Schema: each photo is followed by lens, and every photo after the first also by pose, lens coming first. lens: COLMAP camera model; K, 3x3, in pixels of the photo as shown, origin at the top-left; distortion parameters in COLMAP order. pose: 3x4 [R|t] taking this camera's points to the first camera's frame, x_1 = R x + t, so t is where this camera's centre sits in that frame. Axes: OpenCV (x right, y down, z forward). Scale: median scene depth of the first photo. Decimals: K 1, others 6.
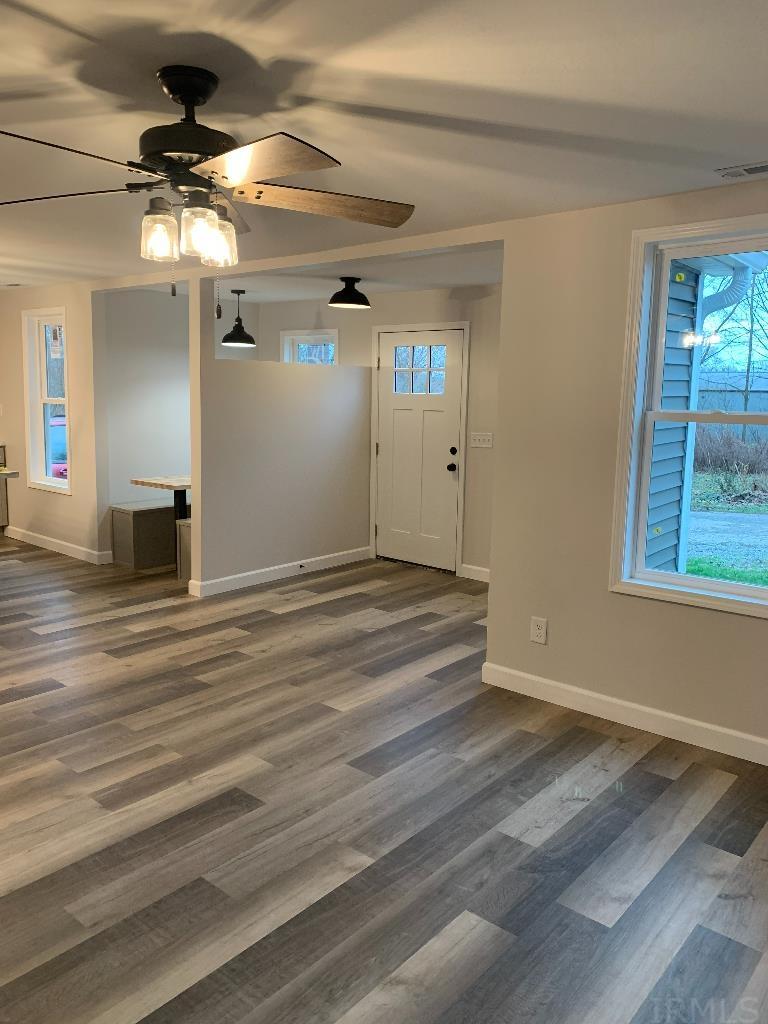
lens RADIAL K [[775.9, 0, 407.4], [0, 775.9, 501.9], [0, 0, 1]] dist [0.018299, -0.025698]
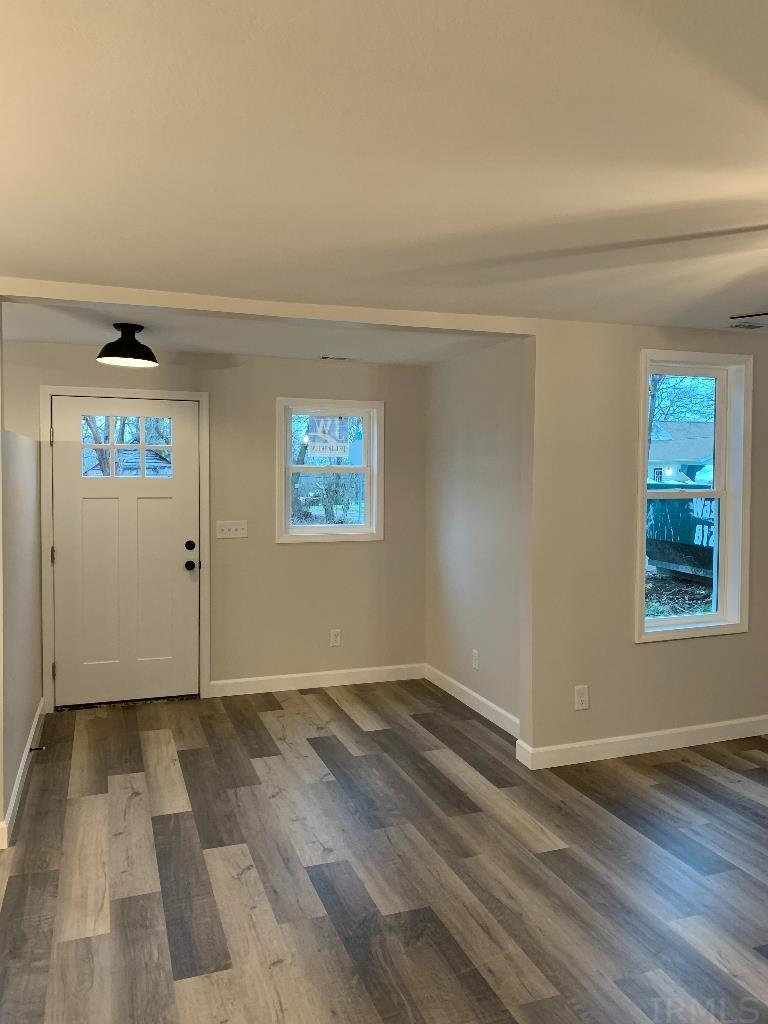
lens RADIAL K [[775.9, 0, 391.1], [0, 775.9, 503.8], [0, 0, 1]] dist [0.018299, -0.025698]
pose [[0.504393, -0.057717, 0.861543, -0.777711], [0.126519, 0.991935, -0.007618, -0.112223], [-0.854155, 0.112844, 0.507627, 0.578761]]
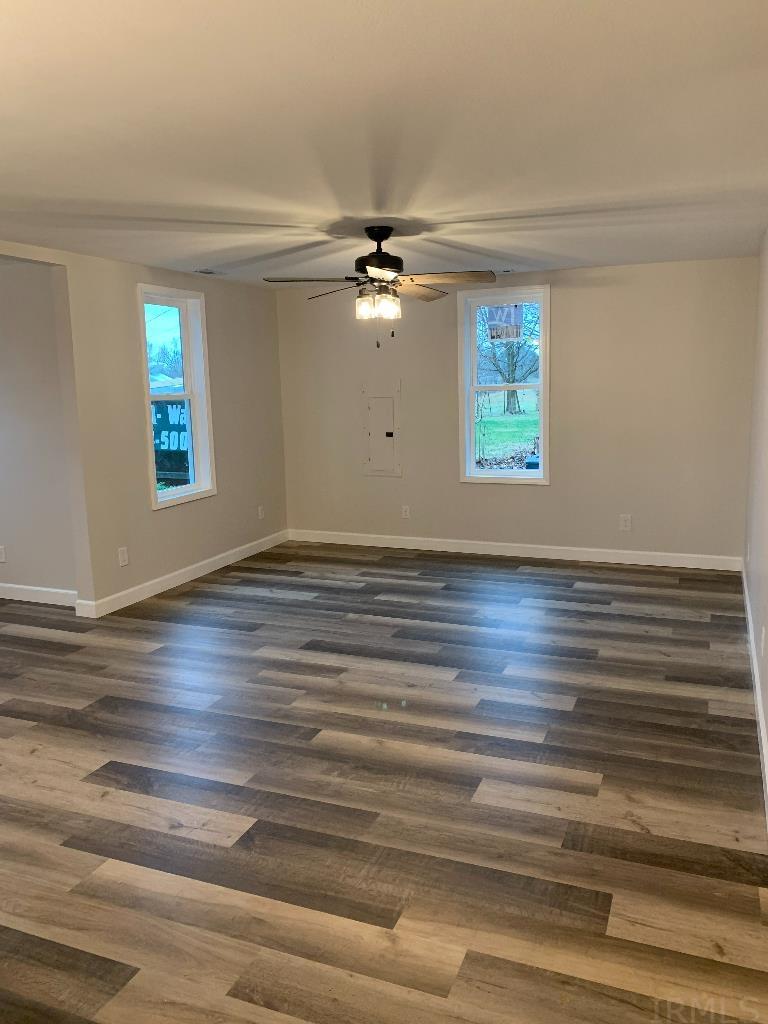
lens RADIAL K [[775.9, 0, 380.3], [0, 775.9, 505.8], [0, 0, 1]] dist [0.018299, -0.025698]
pose [[-0.291538, -0.163912, 0.942411, -1.116984], [0.147544, 0.965713, 0.213608, -0.134930], [-0.945112, 0.201322, -0.257358, 0.805706]]
